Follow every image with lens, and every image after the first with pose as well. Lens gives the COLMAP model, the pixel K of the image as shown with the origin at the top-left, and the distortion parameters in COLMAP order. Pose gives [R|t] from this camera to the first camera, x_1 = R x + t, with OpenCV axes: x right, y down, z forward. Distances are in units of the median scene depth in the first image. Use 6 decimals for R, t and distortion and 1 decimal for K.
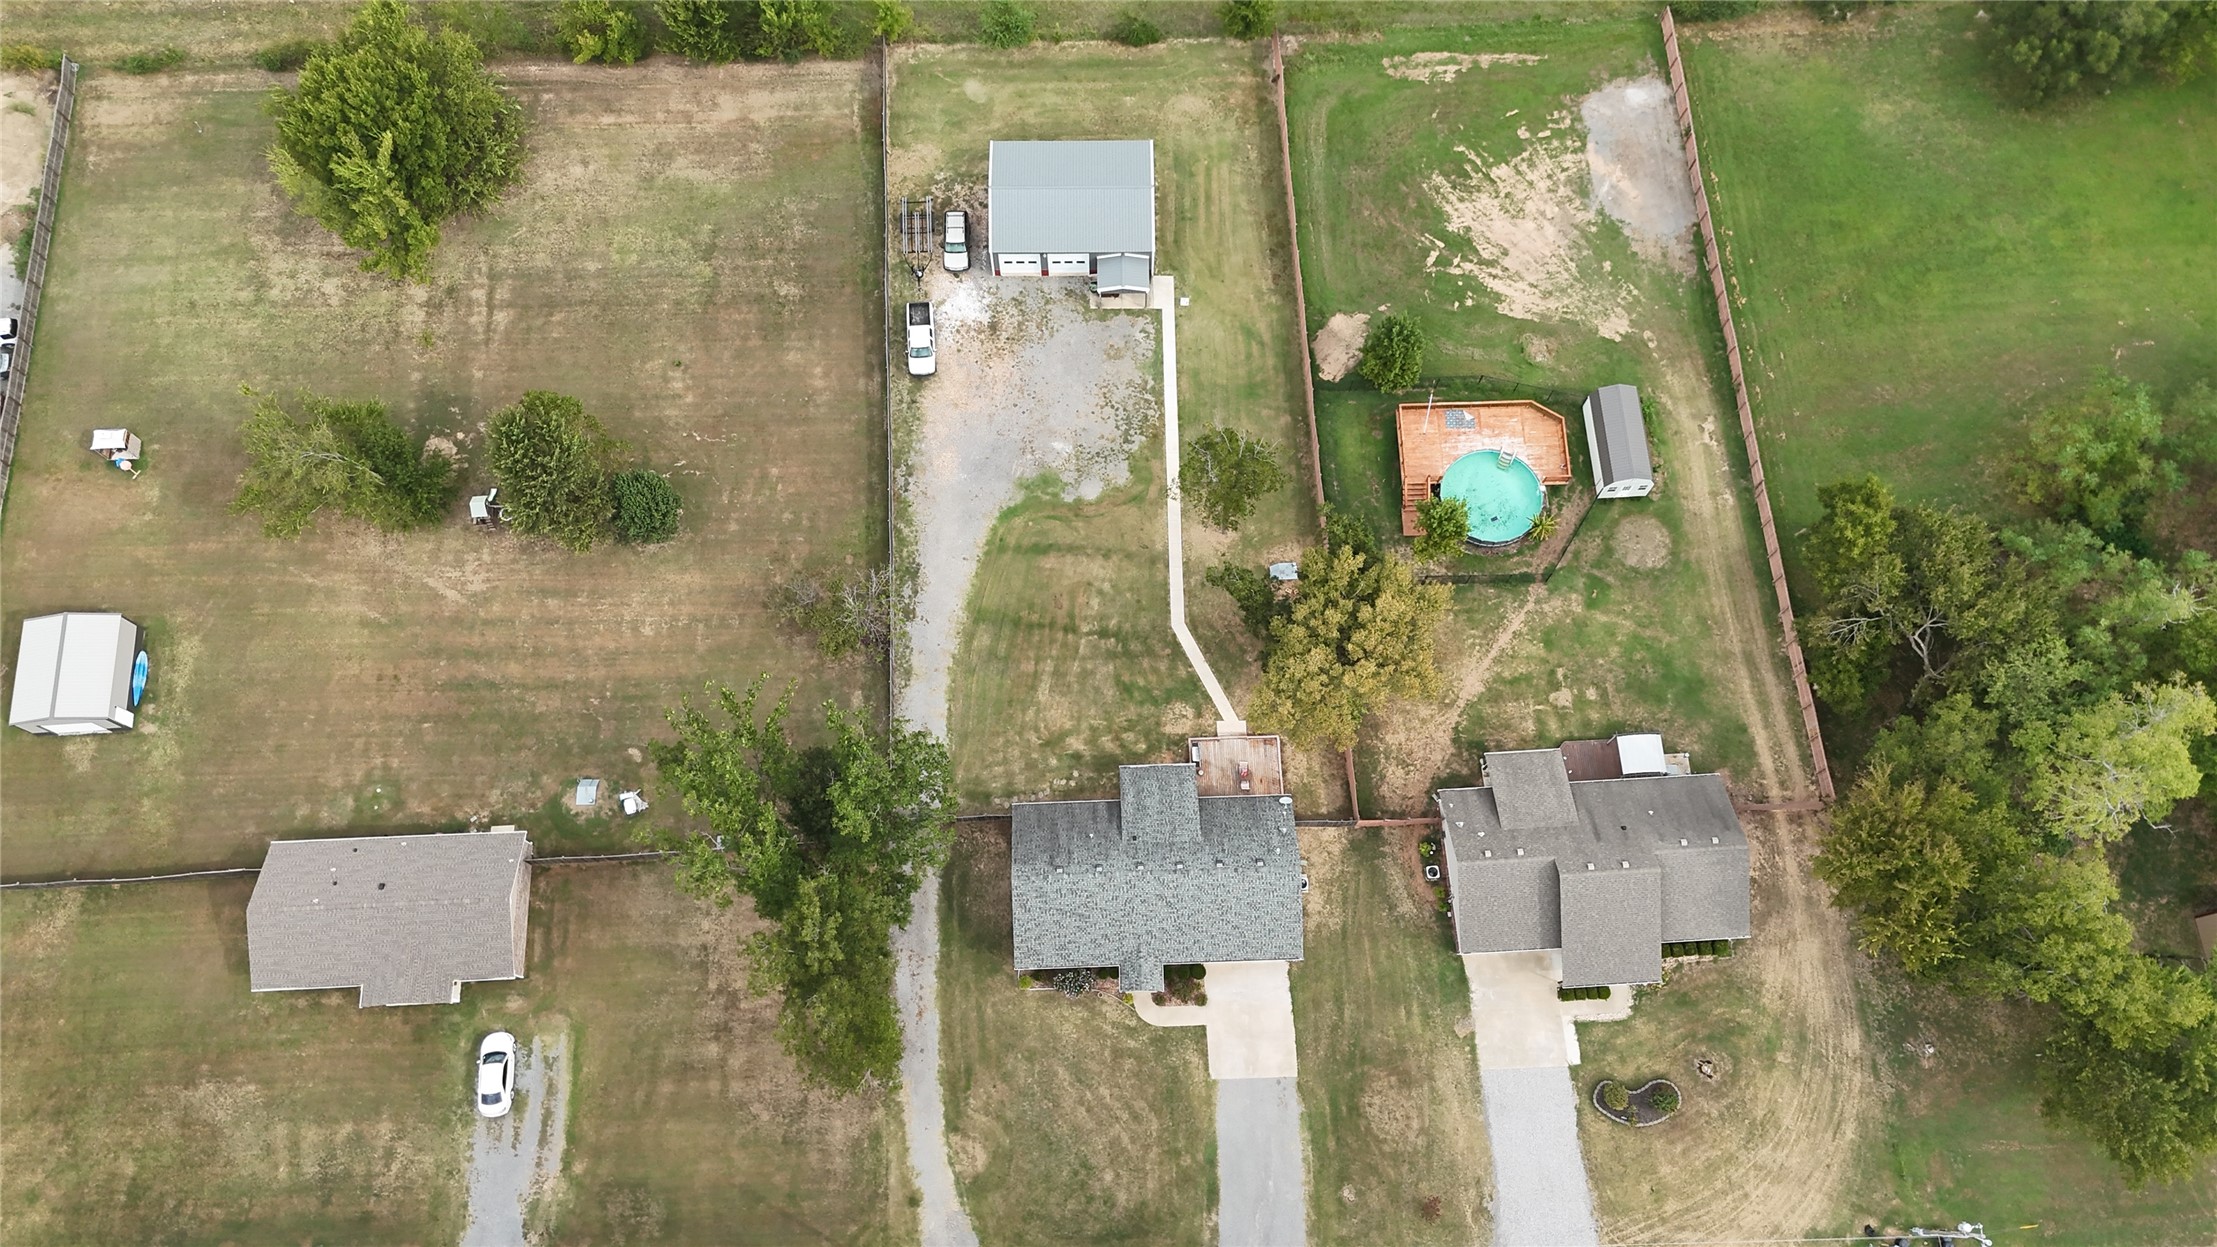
lens RADIAL K [[1657.5, 0, 1099.5], [0, 1657.5, 625.2], [0, 0, 1]] dist [0.058225, -0.059362]
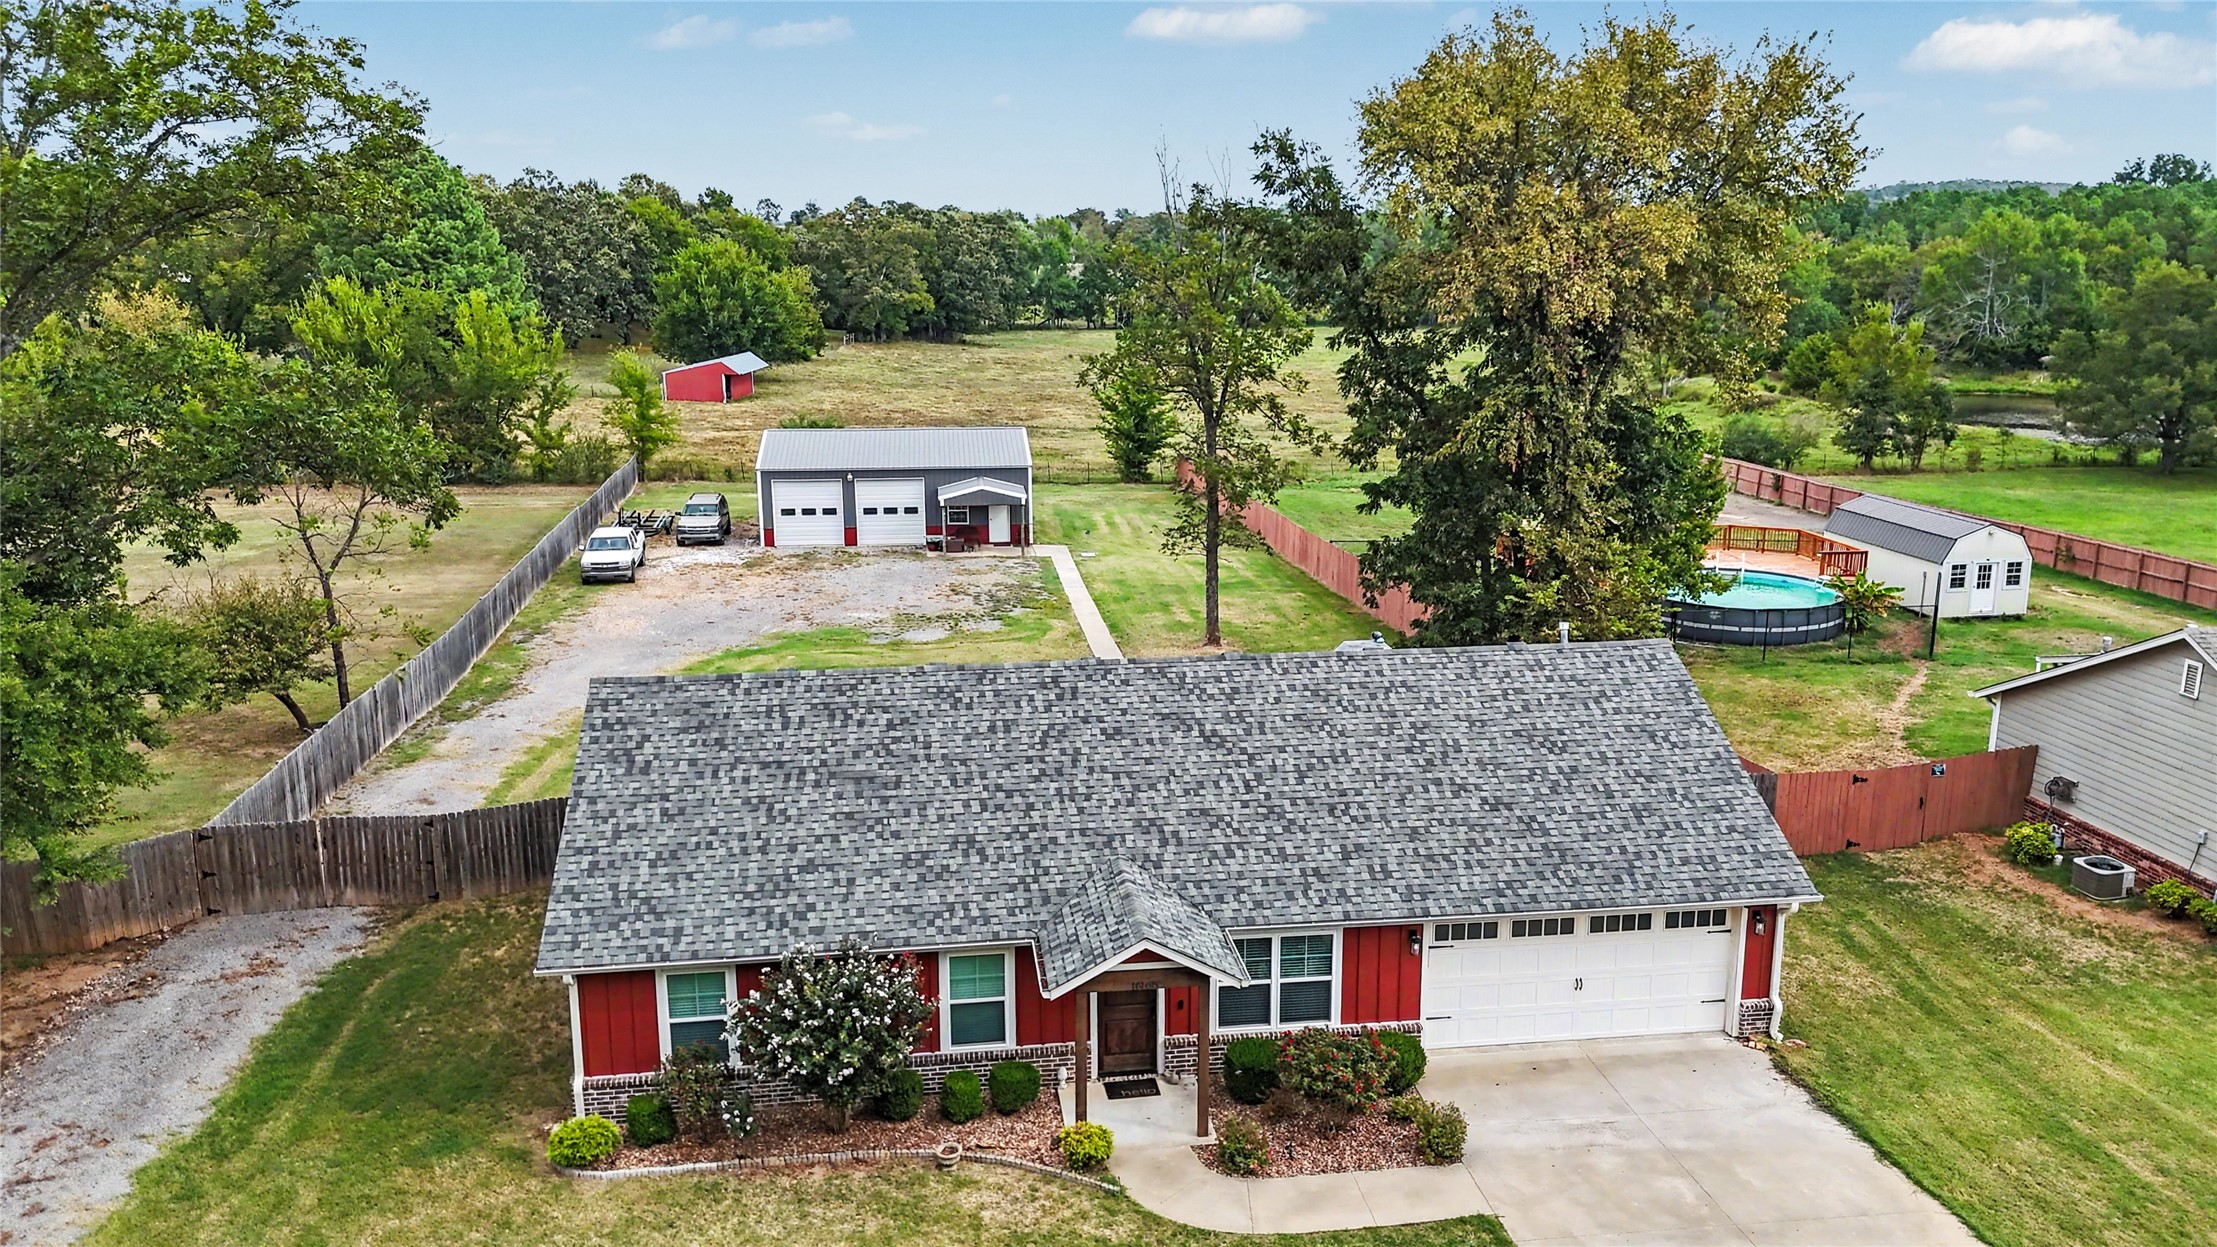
lens RADIAL K [[1637.0, 0, 1111.6], [0, 1637.0, 614.7], [0, 0, 1]] dist [0.079720, -0.082425]
pose [[0.994856, -0.017503, 0.099779, 0.001237], [0.094133, 0.523668, -0.846706, 0.332830], [-0.037431, 0.851742, 0.522622, 0.768832]]
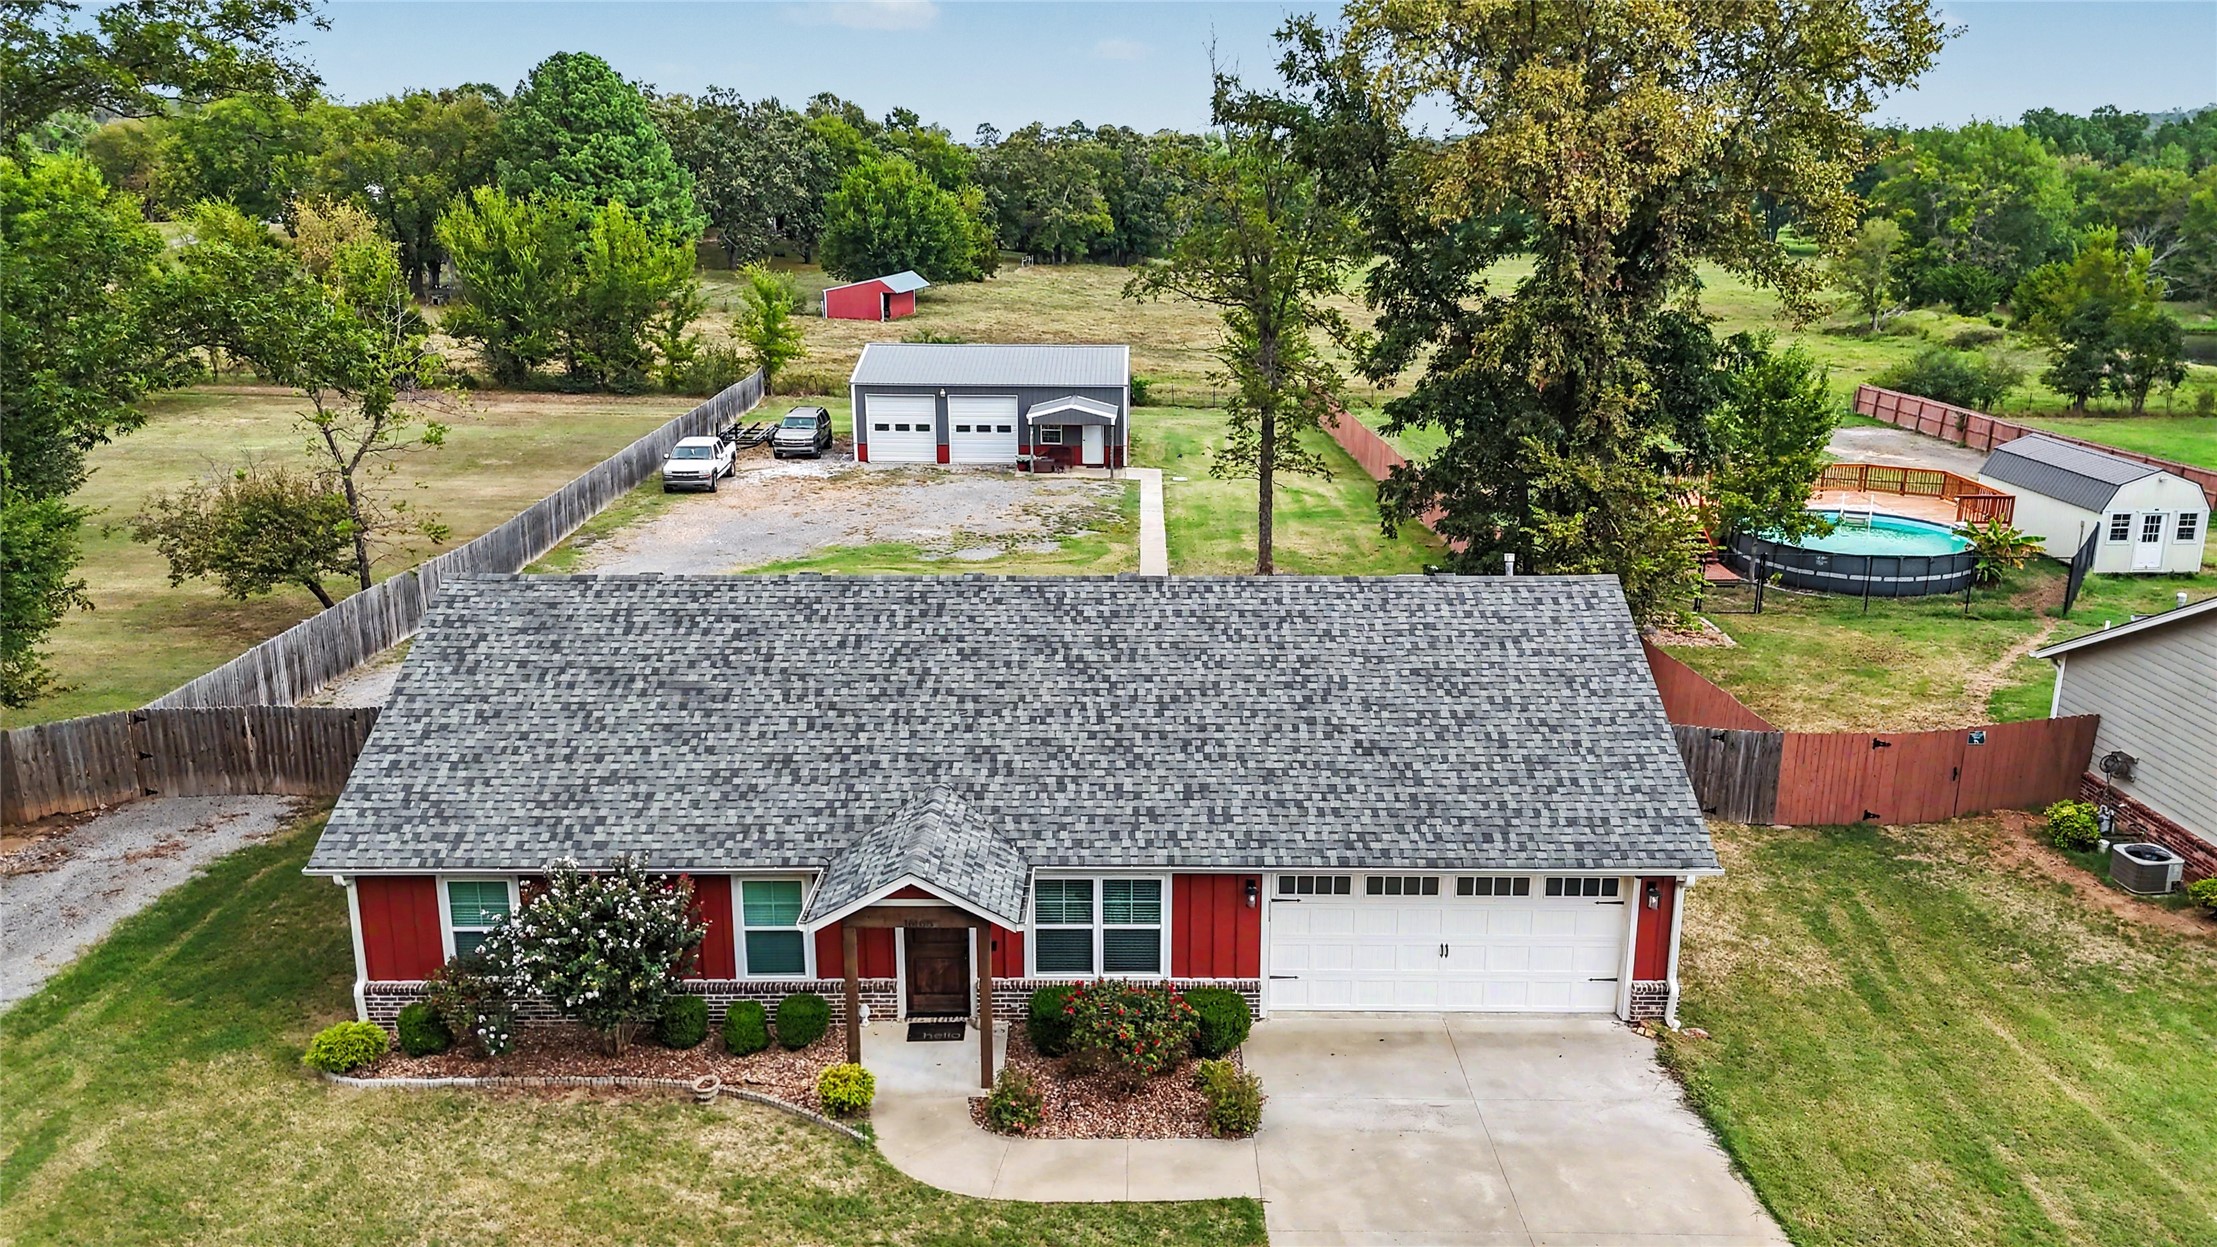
lens RADIAL K [[1637.0, 0, 1110.9], [0, 1637.0, 616.0], [0, 0, 1]] dist [0.079720, -0.082425]
pose [[0.999424, 0.017657, -0.028996, 0.047930], [-0.033909, 0.560351, -0.827561, 0.320990], [0.001636, 0.828067, 0.560627, 0.778859]]
